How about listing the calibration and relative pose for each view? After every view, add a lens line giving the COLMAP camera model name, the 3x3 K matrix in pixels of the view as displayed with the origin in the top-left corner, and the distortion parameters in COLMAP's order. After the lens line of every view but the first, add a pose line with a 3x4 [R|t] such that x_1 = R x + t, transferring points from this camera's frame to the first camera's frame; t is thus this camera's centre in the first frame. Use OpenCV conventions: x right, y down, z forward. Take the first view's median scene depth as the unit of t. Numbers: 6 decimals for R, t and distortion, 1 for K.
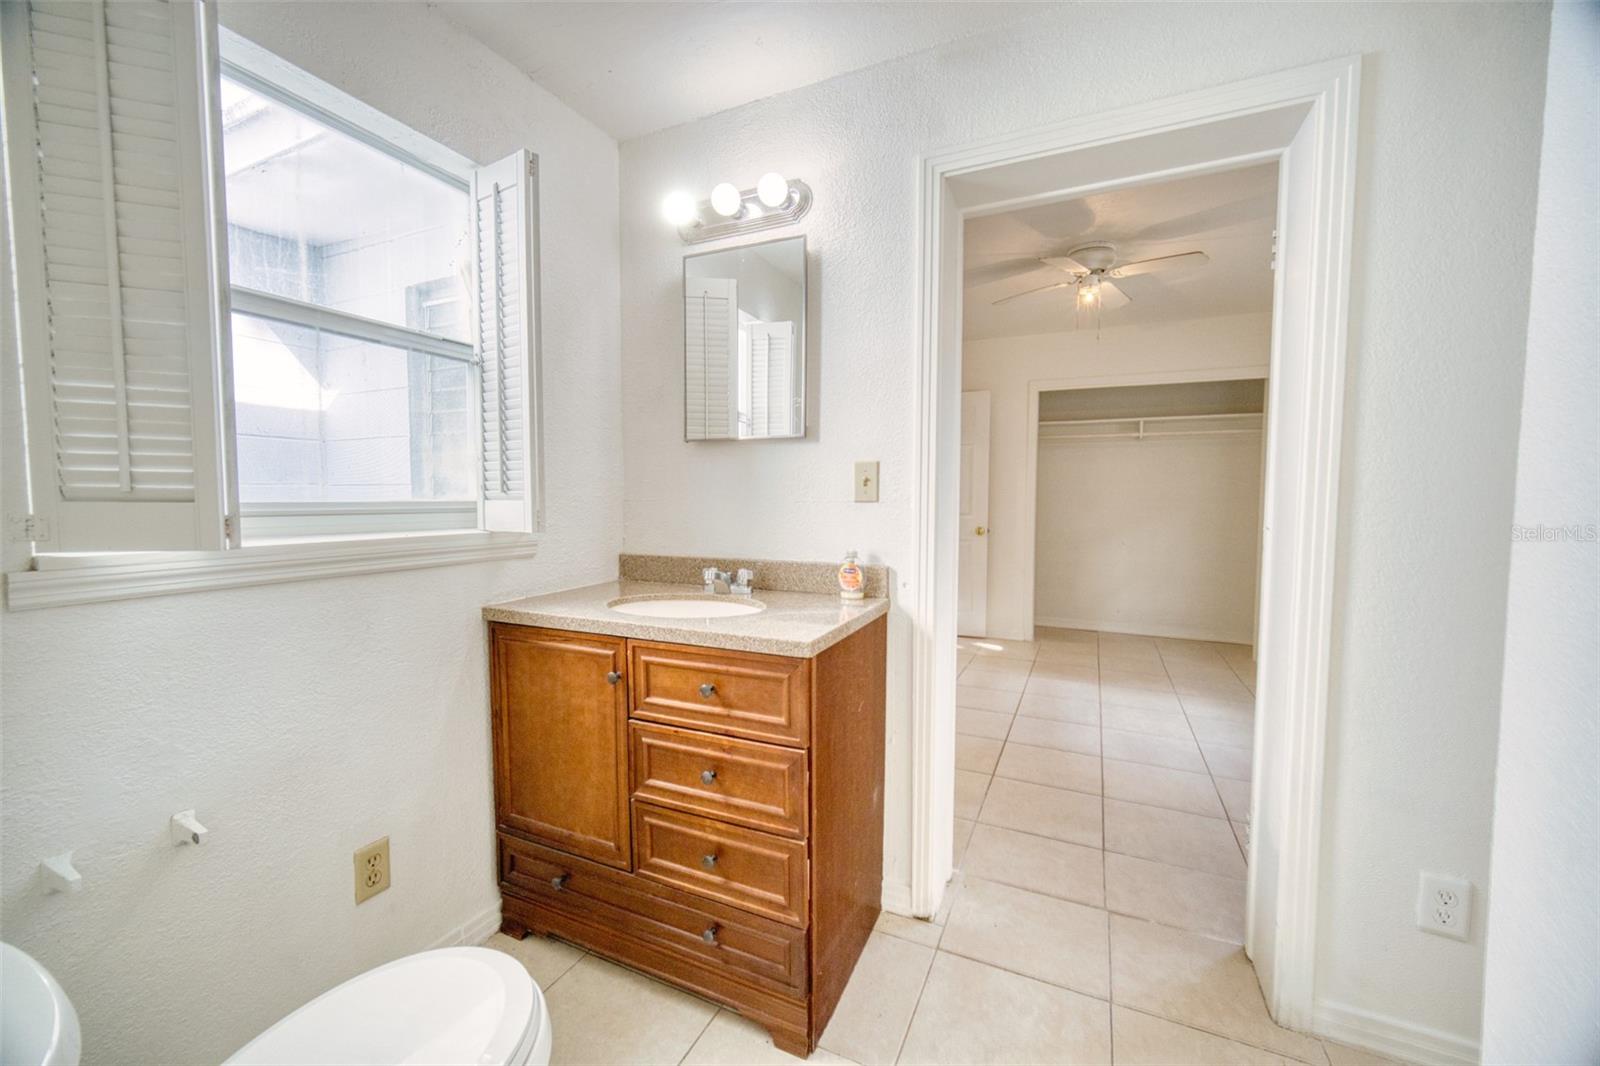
lens RADIAL K [[636.1, 0, 802.0], [0, 636.1, 543.5], [0, 0, 1]] dist [-0.001503, -0.000377]
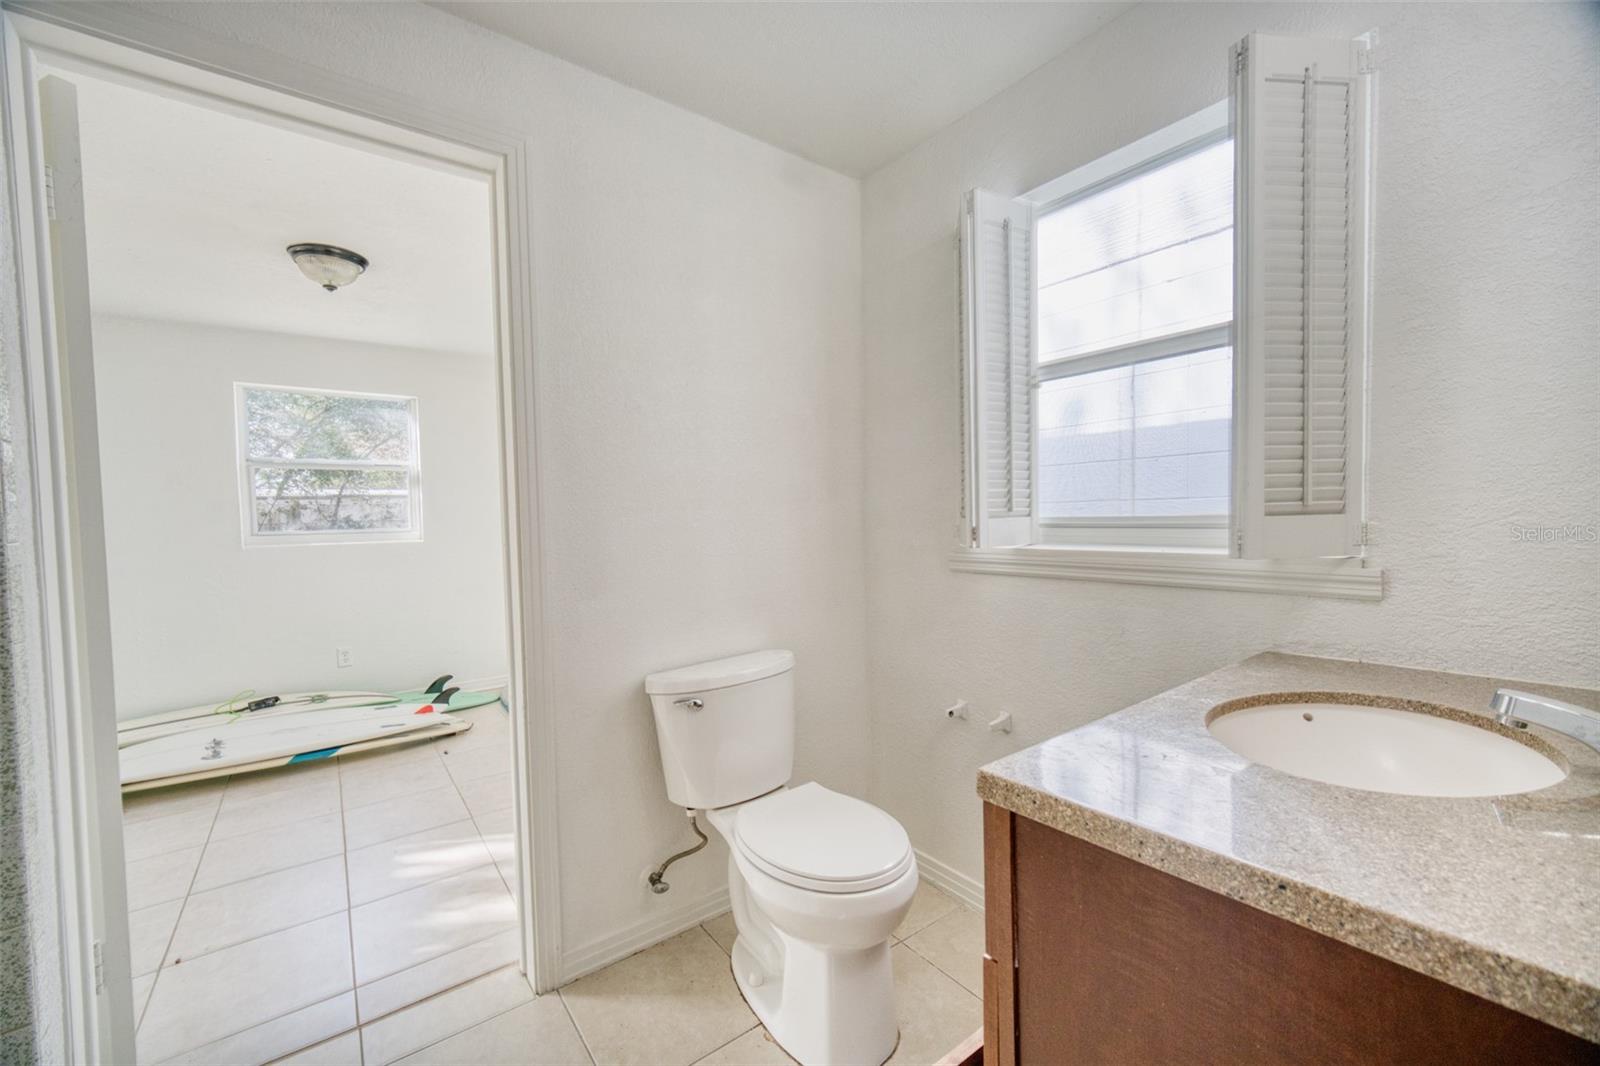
lens RADIAL K [[636.1, 0, 802.0], [0, 636.1, 543.5], [0, 0, 1]] dist [-0.001503, -0.000377]
pose [[-0.464046, 0.037789, -0.885005, 0.503327], [-0.046450, 0.996677, 0.066913, -0.063528], [0.884593, 0.072159, -0.460748, 0.984278]]
